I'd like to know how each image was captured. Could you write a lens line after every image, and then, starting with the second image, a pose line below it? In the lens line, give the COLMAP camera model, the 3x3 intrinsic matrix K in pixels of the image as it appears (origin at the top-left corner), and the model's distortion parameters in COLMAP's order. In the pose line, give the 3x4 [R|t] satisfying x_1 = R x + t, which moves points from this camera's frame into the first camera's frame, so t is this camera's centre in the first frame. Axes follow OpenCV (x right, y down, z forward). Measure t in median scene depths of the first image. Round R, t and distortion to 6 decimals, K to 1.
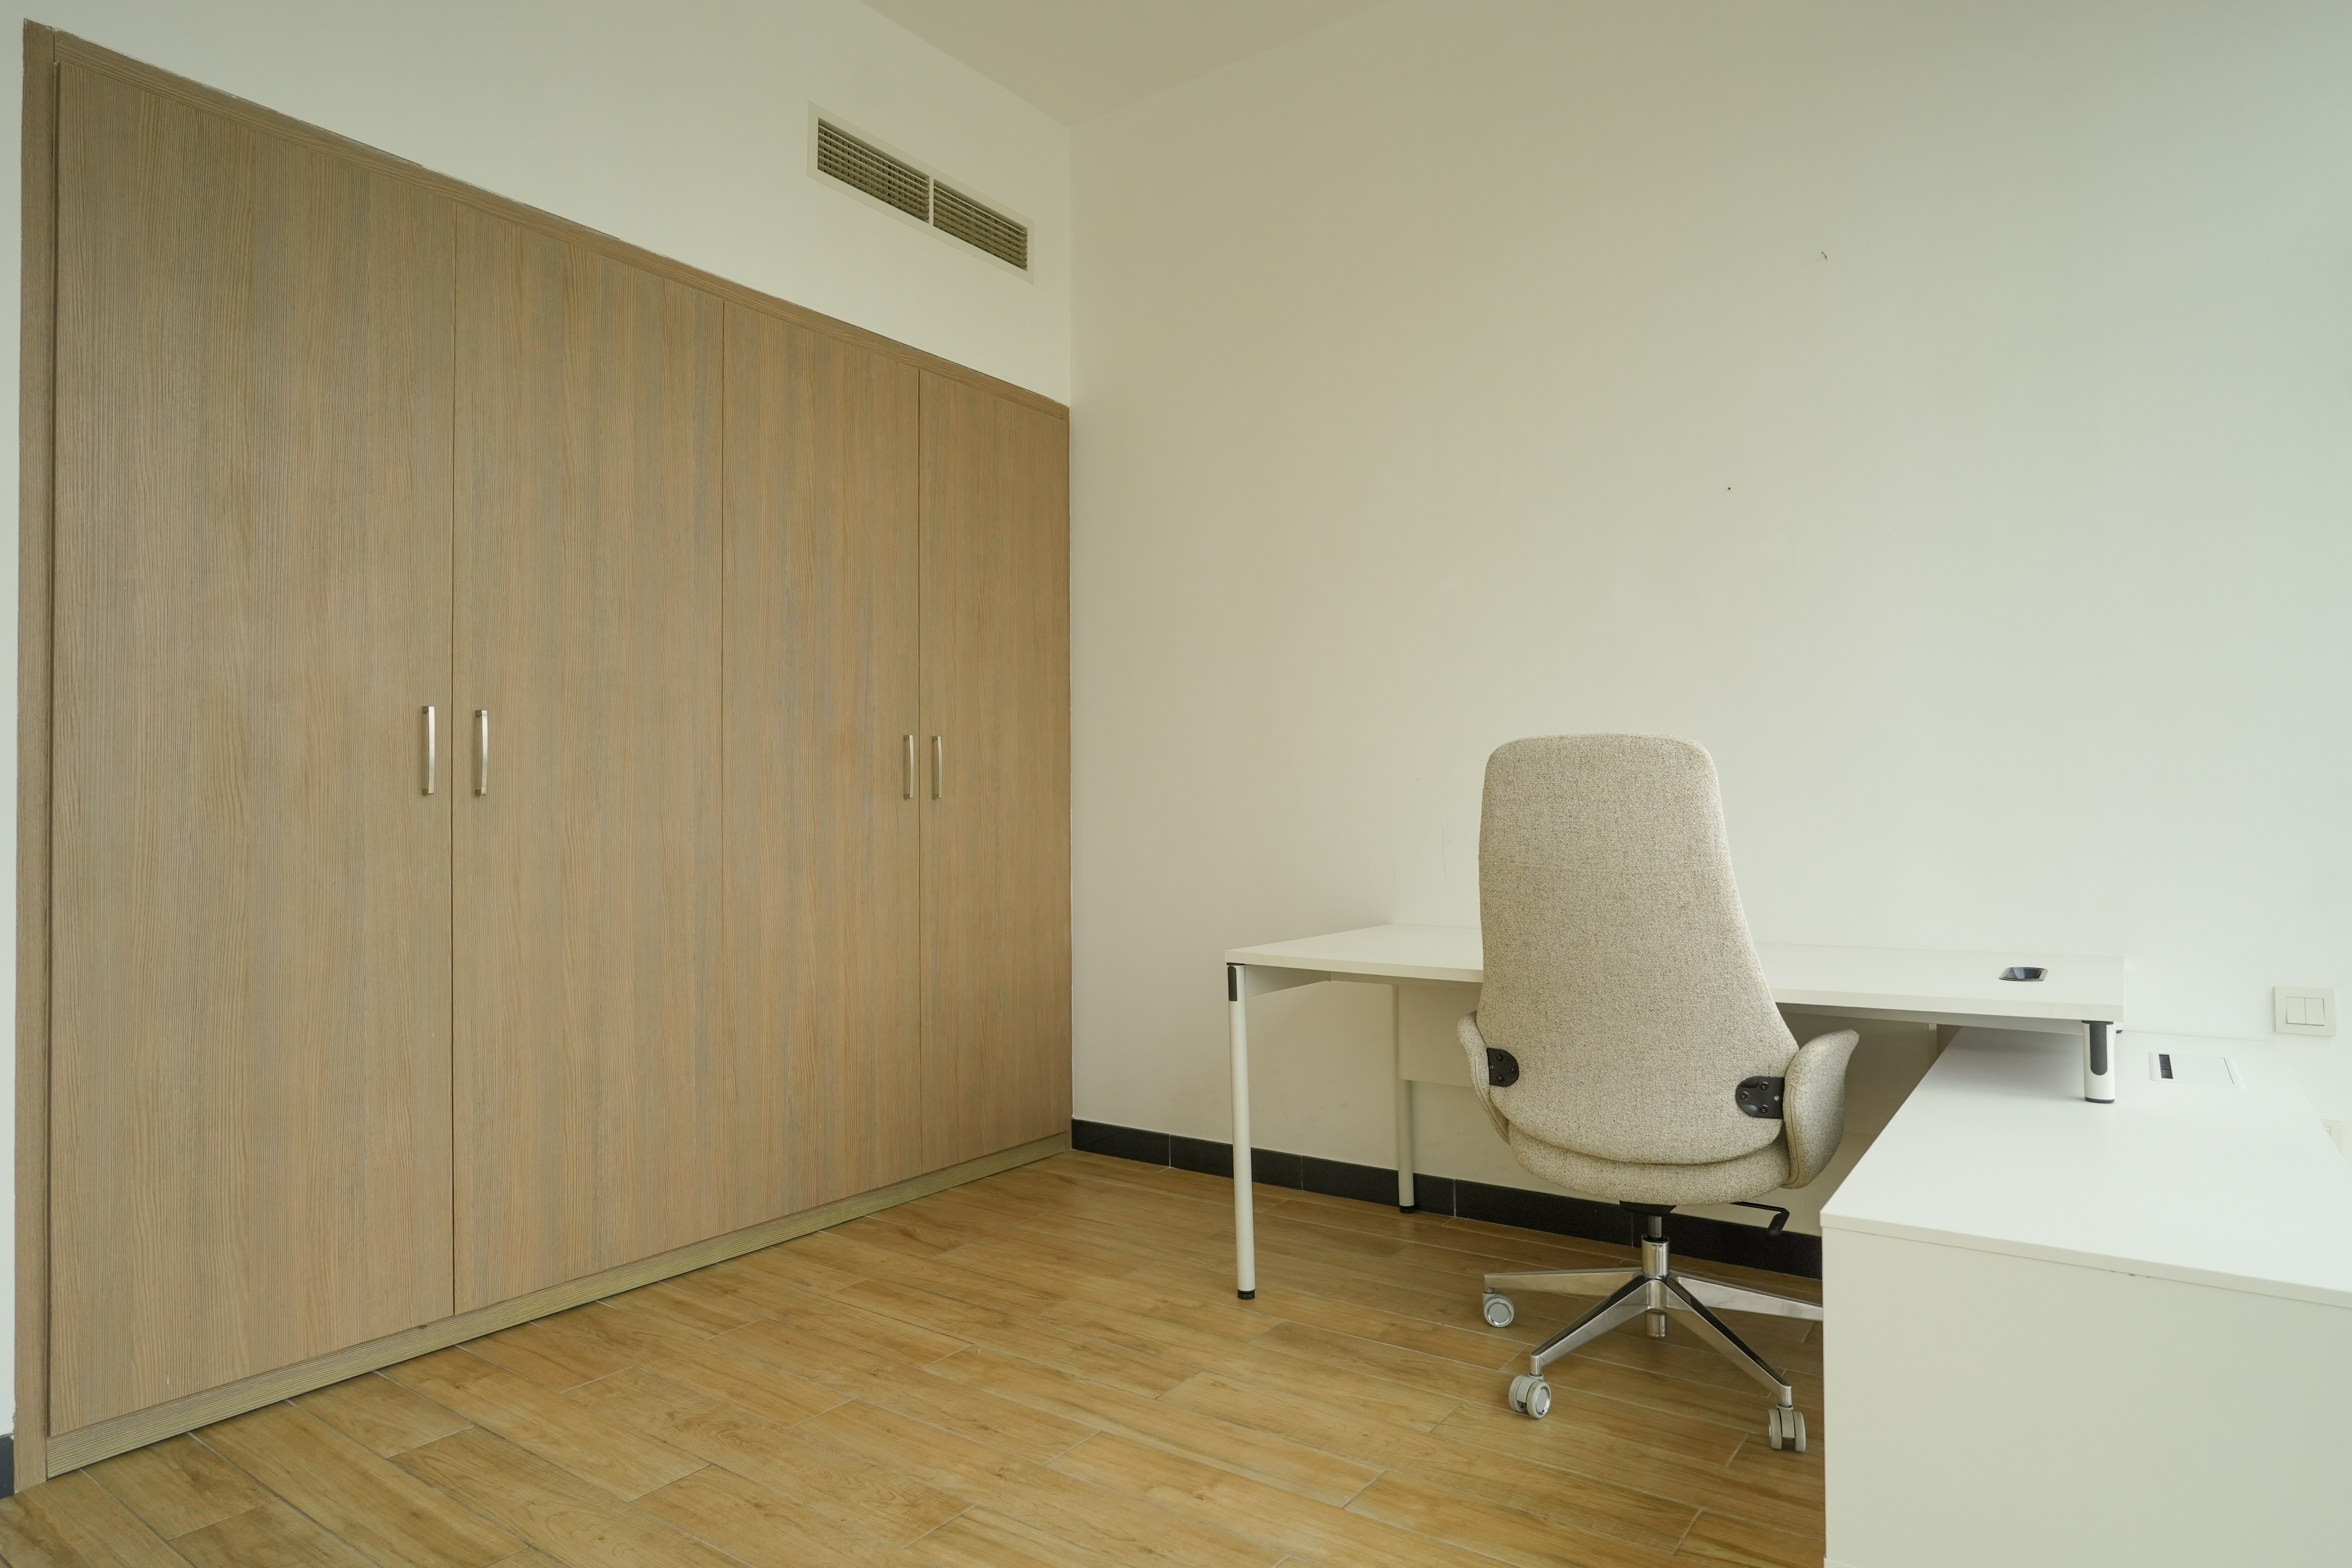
lens RADIAL K [[1344.1, 0, 1175.5], [0, 1344.1, 810.2], [0, 0, 1]] dist [-0.034969, 0.019813]
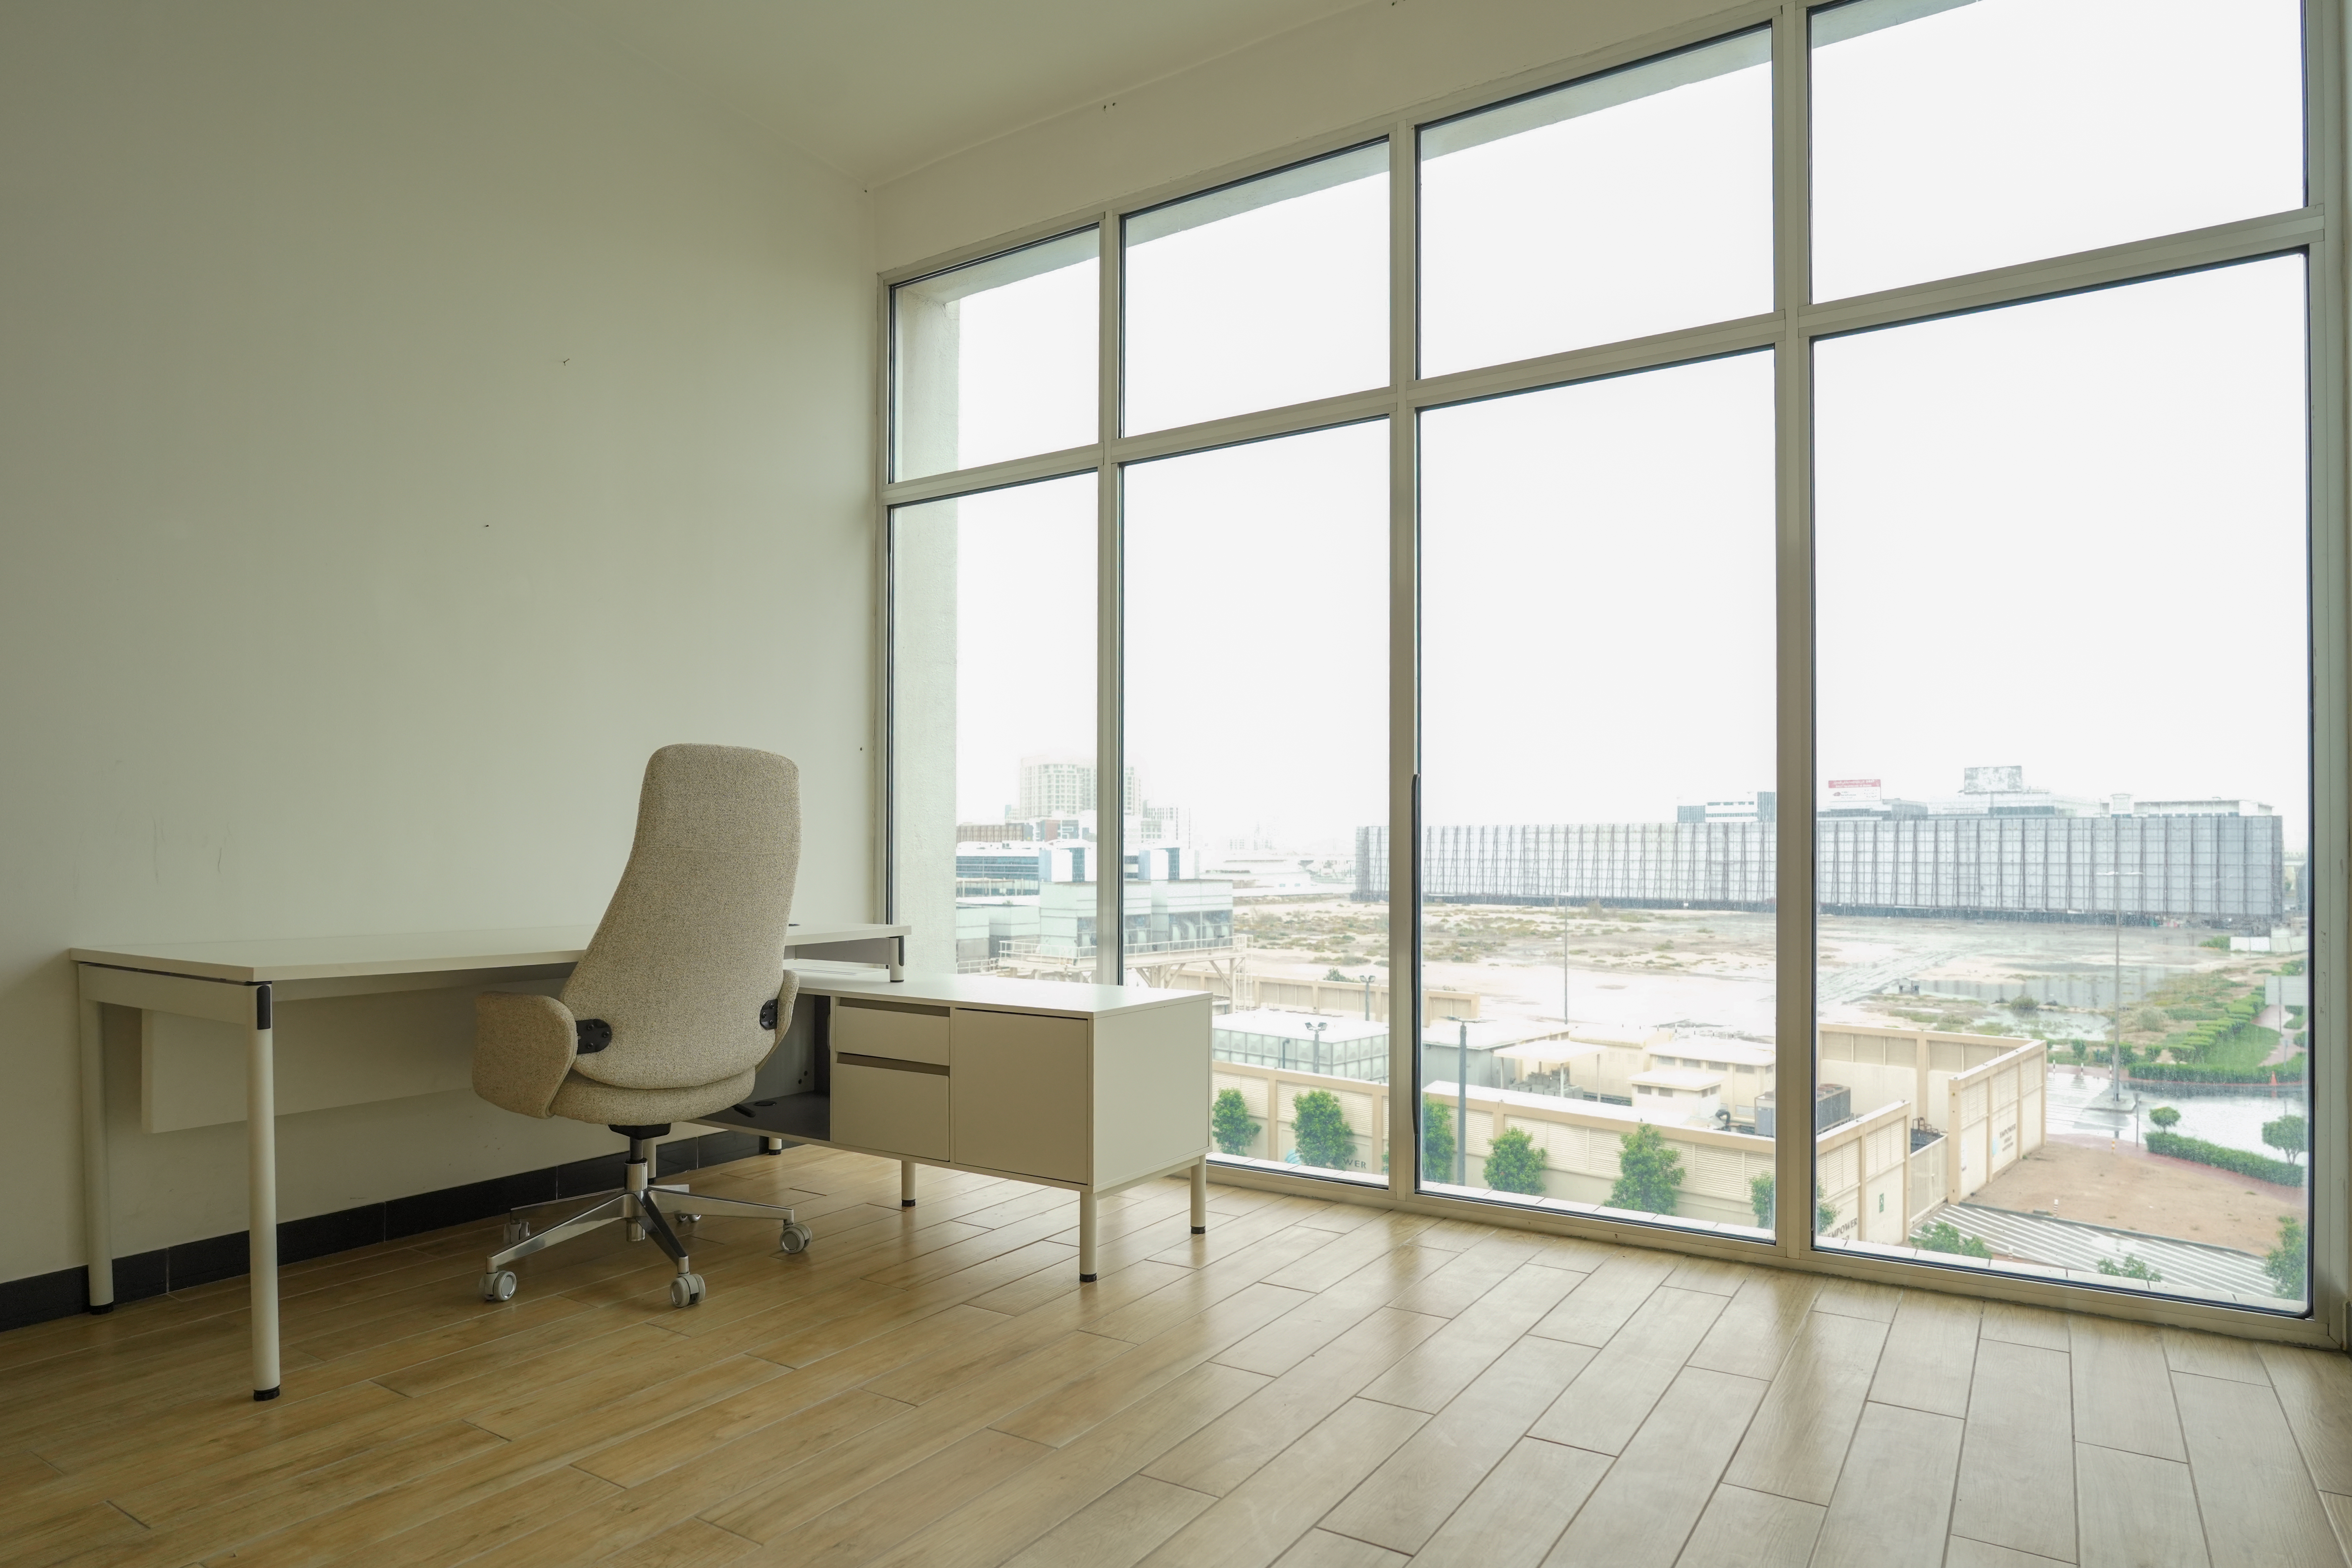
lens RADIAL K [[1344.1, 0, 1175.5], [0, 1344.1, 810.2], [0, 0, 1]] dist [-0.034969, 0.019813]
pose [[-0.037861, 0.036796, 0.998605, -0.895050], [-0.001128, 0.999320, -0.036865, 0.045205], [-0.999282, -0.002522, -0.037794, 0.557319]]
